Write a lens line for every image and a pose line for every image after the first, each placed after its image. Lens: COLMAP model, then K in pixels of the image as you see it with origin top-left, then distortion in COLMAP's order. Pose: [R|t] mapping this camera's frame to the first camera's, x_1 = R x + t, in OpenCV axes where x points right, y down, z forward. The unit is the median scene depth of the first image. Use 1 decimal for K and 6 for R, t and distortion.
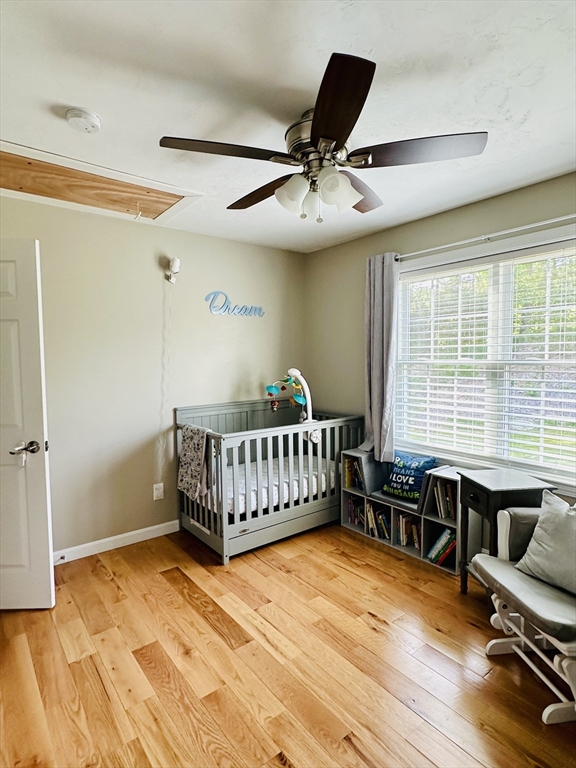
lens RADIAL K [[413.4, 0, 286.1], [0, 413.4, 385.1], [0, 0, 1]] dist [-0.007411, 0.002753]
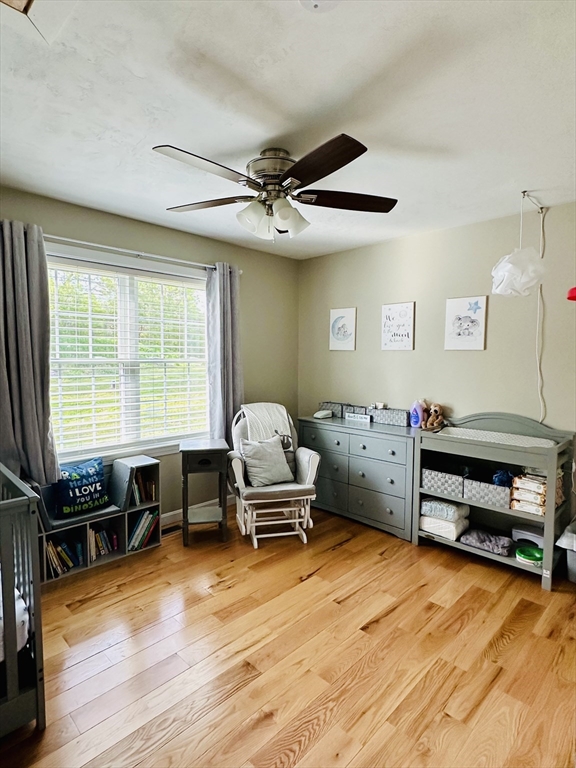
lens RADIAL K [[413.4, 0, 286.2], [0, 413.4, 384.3], [0, 0, 1]] dist [-0.007411, 0.002753]
pose [[-0.118185, -0.059918, 0.991182, -0.711831], [0.062735, 0.995733, 0.067674, -0.040561], [-0.991008, 0.070180, -0.113922, 0.711282]]
